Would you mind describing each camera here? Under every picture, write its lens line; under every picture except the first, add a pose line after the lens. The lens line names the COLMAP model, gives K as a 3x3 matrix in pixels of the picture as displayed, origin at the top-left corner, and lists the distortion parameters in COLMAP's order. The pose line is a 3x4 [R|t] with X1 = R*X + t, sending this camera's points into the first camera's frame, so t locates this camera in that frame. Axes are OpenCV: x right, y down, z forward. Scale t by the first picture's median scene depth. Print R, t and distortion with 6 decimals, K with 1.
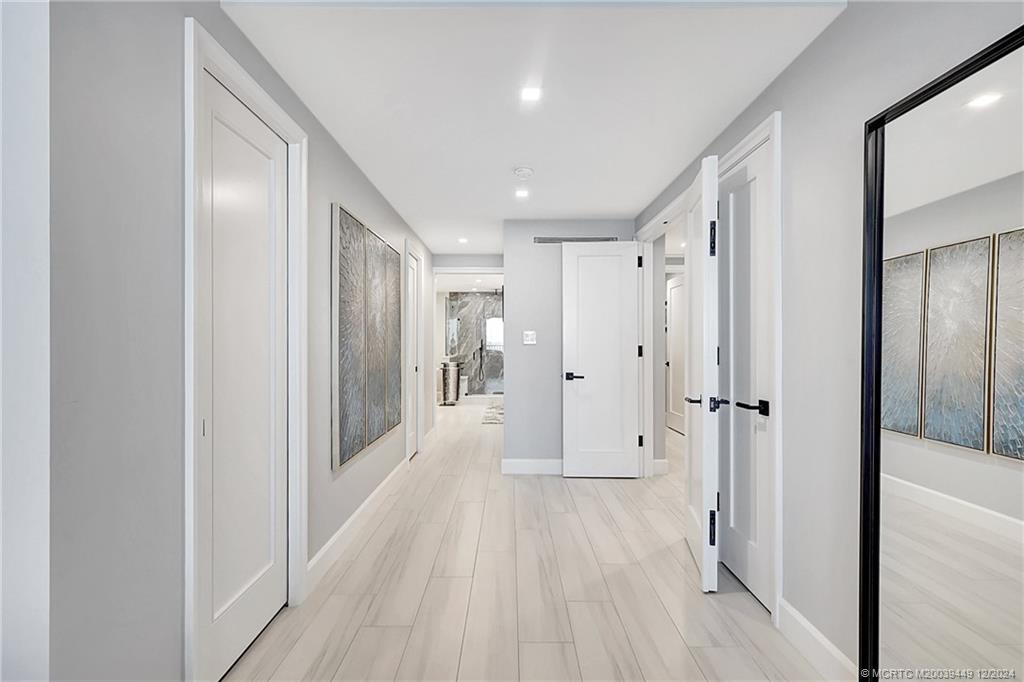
lens RADIAL K [[484.1, 0, 511.6], [0, 484.1, 344.4], [0, 0, 1]] dist [-0.001308, -0.000697]
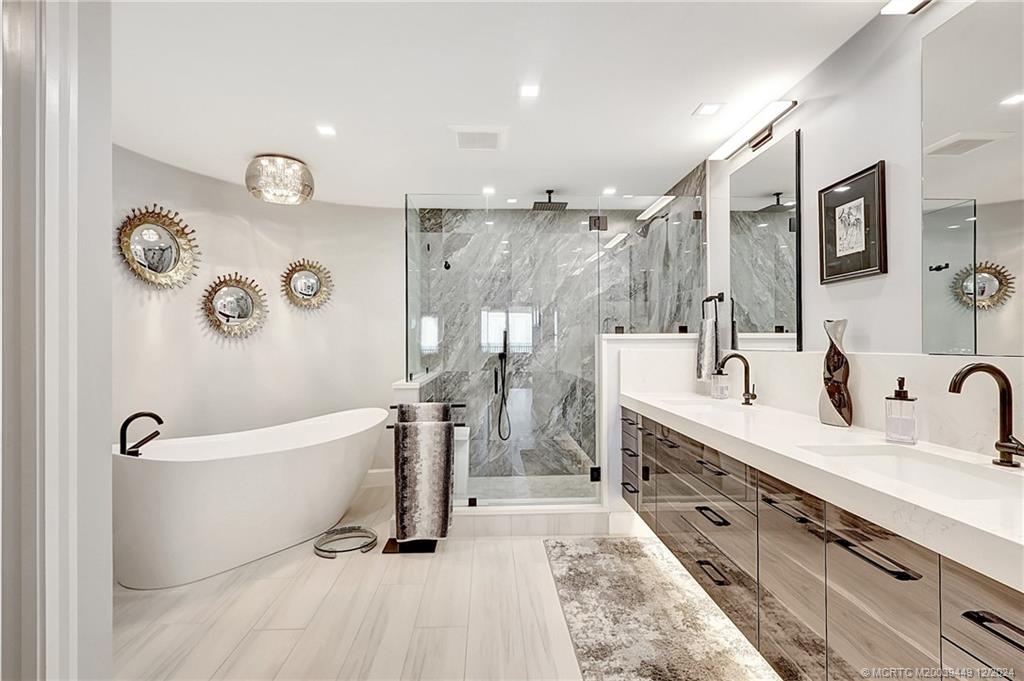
lens RADIAL K [[484.1, 0, 511.0], [0, 484.1, 340.1], [0, 0, 1]] dist [-0.001308, -0.000697]
pose [[0.999006, -0.005598, 0.044212, -0.081182], [0.005999, 0.999942, -0.008953, 0.000196], [-0.044160, 0.009209, 0.998982, 0.679602]]
